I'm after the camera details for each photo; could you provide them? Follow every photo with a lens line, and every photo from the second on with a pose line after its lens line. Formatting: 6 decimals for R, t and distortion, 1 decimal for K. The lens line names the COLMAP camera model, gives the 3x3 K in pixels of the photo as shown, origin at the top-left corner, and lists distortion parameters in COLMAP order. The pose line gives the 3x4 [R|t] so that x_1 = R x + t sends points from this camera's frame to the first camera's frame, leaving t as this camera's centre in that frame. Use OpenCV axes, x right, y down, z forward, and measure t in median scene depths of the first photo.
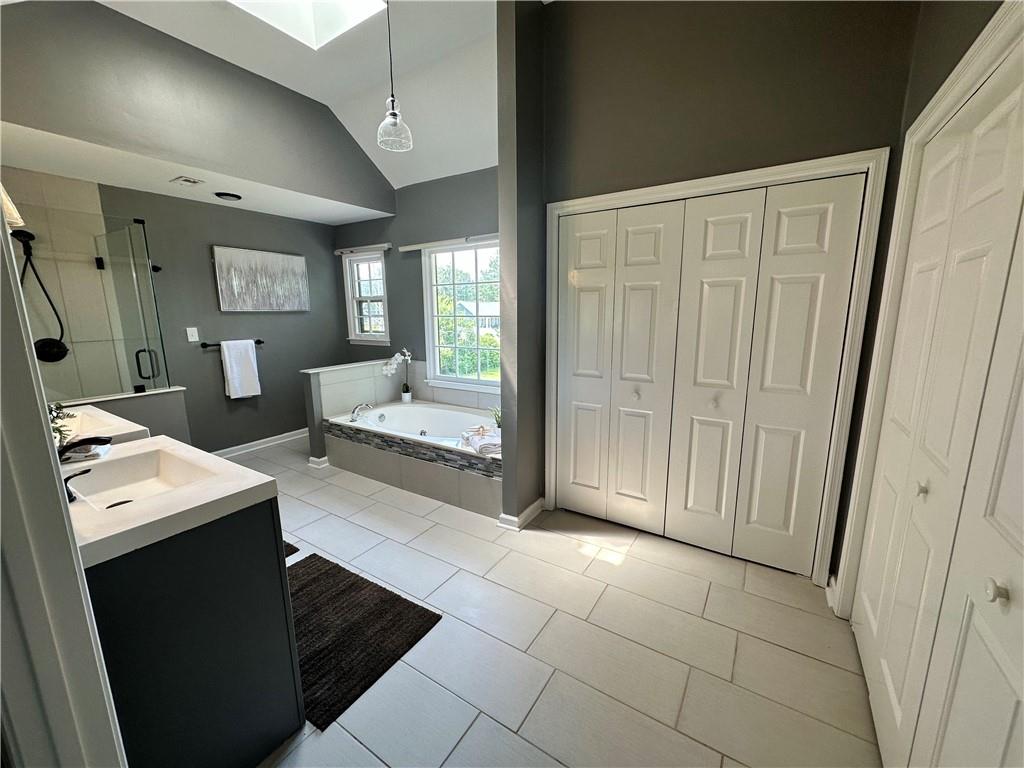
lens RADIAL K [[407.8, 0, 512.9], [0, 407.8, 384.6], [0, 0, 1]] dist [-0.000921, 0.000409]
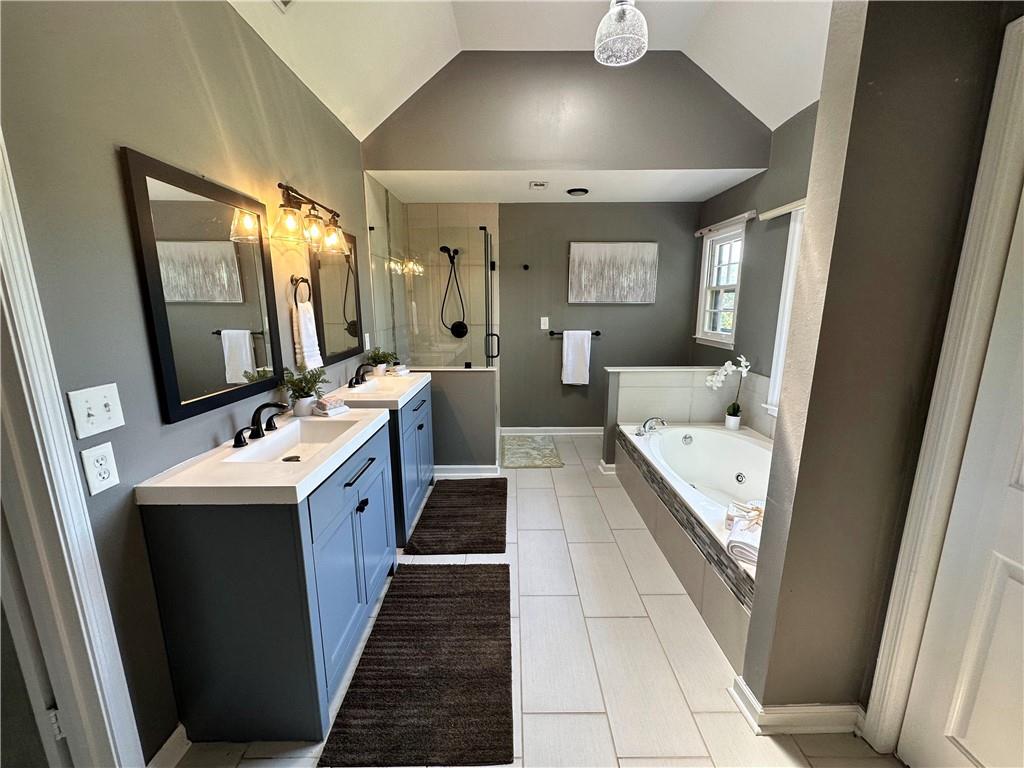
lens RADIAL K [[407.8, 0, 511.9], [0, 407.8, 384.8], [0, 0, 1]] dist [-0.000921, 0.000409]
pose [[0.538172, 0.173558, -0.824772, 0.127273], [-0.155273, 0.982235, 0.105377, -0.053282], [0.828409, 0.071354, 0.555560, 0.269615]]
